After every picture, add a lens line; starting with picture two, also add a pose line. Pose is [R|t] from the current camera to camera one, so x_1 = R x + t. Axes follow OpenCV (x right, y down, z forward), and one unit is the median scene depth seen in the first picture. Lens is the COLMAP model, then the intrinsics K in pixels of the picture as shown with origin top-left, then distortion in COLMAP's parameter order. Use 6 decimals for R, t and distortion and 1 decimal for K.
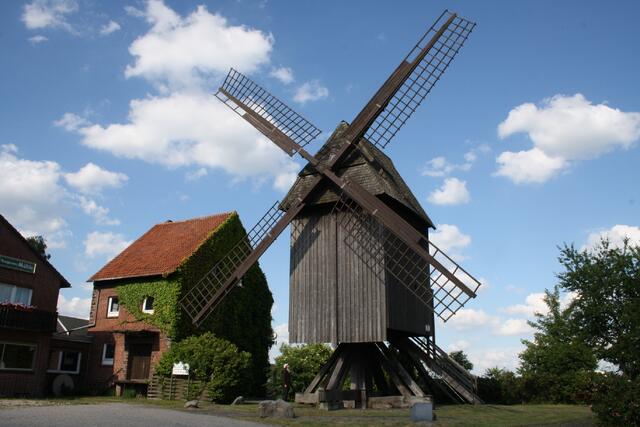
lens RADIAL K [[620.9, 0, 320.0], [0, 620.9, 213.5], [0, 0, 1]] dist [-0.123421, 0.186168]
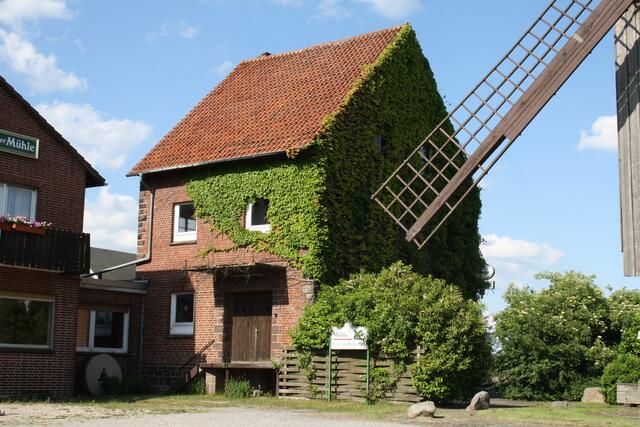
lens RADIAL K [[1138.6, 0, 320.0], [0, 1138.6, 213.5], [0, 0, 1]] dist [0.066982, 0.027382]
pose [[0.989514, -0.027673, -0.141764, -0.100606], [0.046685, 0.990070, 0.132595, 0.027395], [0.136687, -0.137823, 0.980980, 0.096841]]
